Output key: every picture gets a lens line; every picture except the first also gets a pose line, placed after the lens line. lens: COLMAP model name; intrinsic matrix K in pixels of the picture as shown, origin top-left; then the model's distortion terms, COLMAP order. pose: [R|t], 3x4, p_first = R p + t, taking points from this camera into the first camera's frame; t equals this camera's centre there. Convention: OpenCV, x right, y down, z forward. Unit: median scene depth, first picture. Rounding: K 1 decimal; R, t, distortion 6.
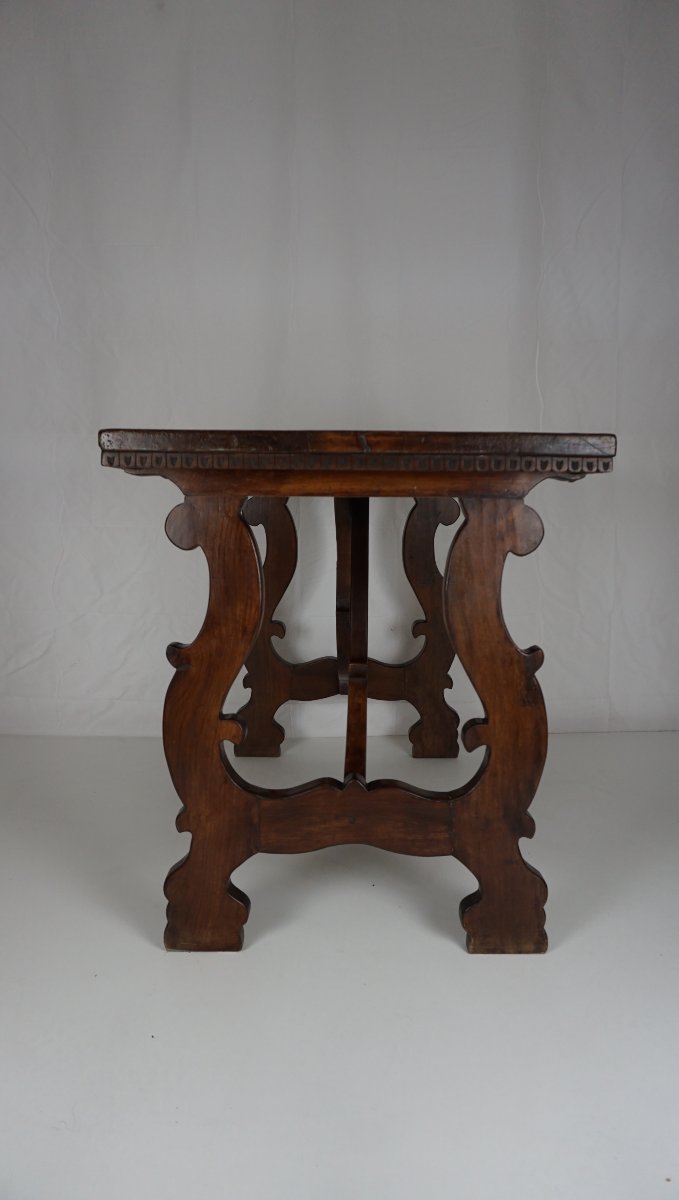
lens RADIAL K [[812.7, 0, 339.5], [0, 812.7, 600.0], [0, 0, 1]] dist [-0.044949, 0.004175]
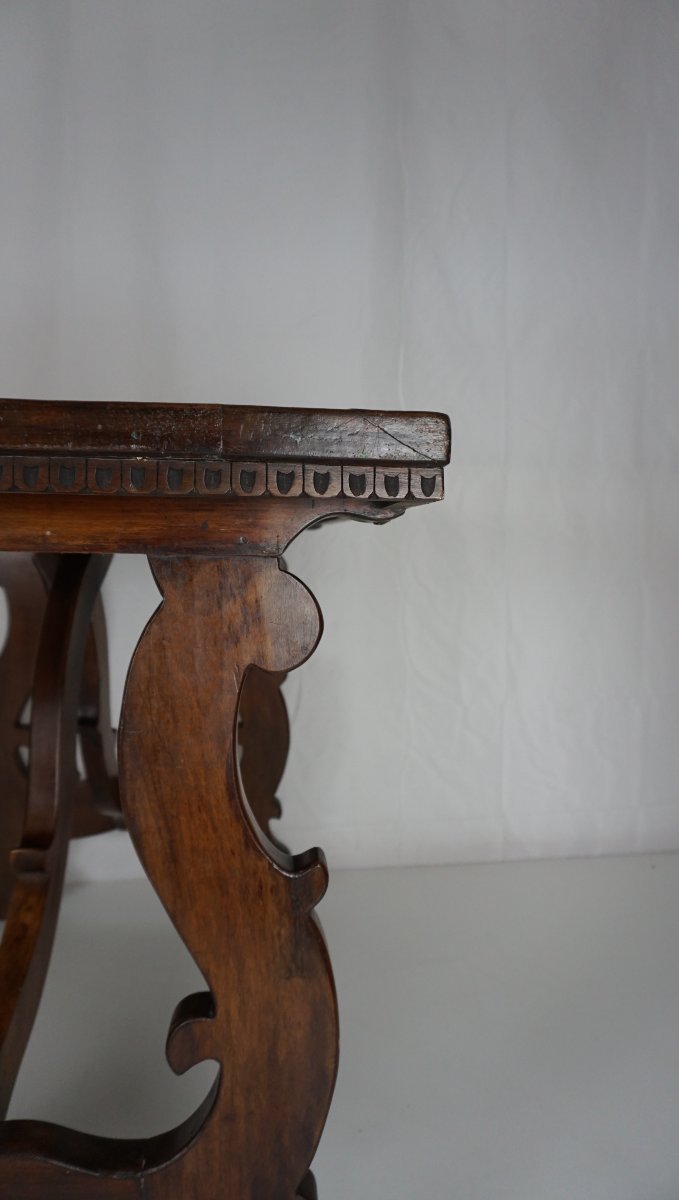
lens RADIAL K [[812.7, 0, 339.5], [0, 812.7, 600.0], [0, 0, 1]] dist [-0.044949, 0.004175]
pose [[0.995062, 0.004843, 0.099136, 0.215123], [0.001071, 0.998227, -0.059518, -0.070418], [-0.099248, 0.059330, 0.993292, 0.515052]]
